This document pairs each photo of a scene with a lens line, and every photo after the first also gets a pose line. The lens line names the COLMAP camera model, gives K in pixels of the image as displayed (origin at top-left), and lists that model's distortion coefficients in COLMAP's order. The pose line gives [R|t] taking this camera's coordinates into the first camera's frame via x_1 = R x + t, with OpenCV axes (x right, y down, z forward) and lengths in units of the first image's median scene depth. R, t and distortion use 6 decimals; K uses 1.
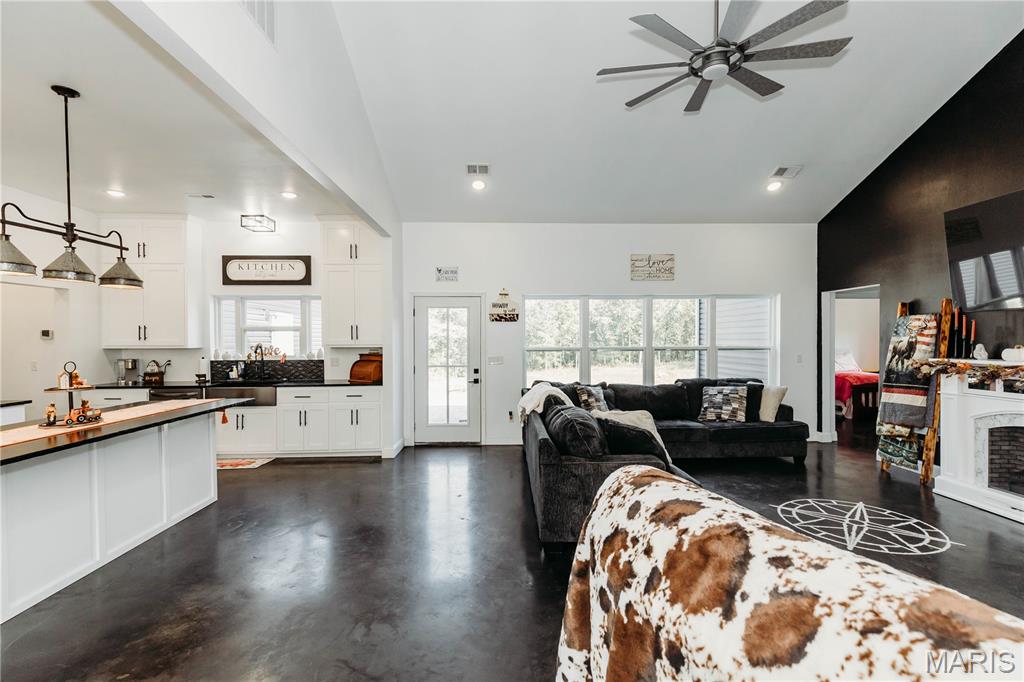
lens RADIAL K [[465.8, 0, 518.1], [0, 465.8, 341.7], [0, 0, 1]] dist [0.006463, -0.002099]
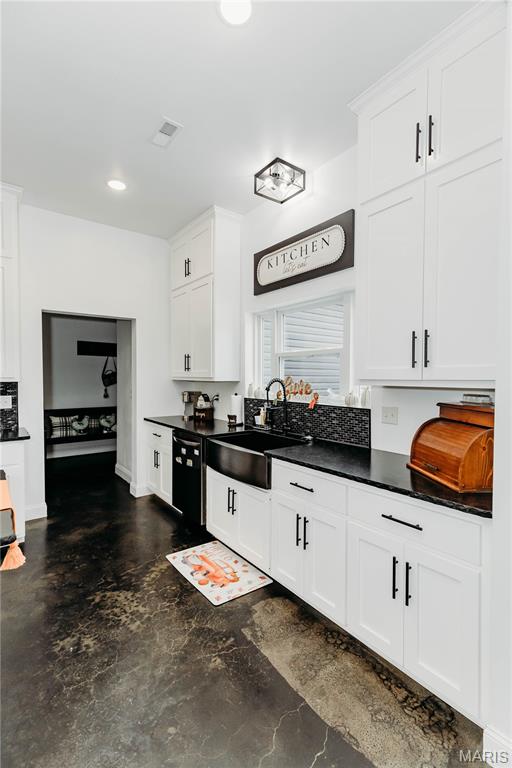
lens RADIAL K [[349.4, 0, 254.9], [0, 349.4, 383.4], [0, 0, 1]] dist [0.006463, -0.002099]
pose [[0.571601, 0.024509, -0.820166, -0.181379], [-0.018884, 0.999682, 0.016713, 0.006782], [0.820314, 0.005935, 0.571882, 0.691326]]
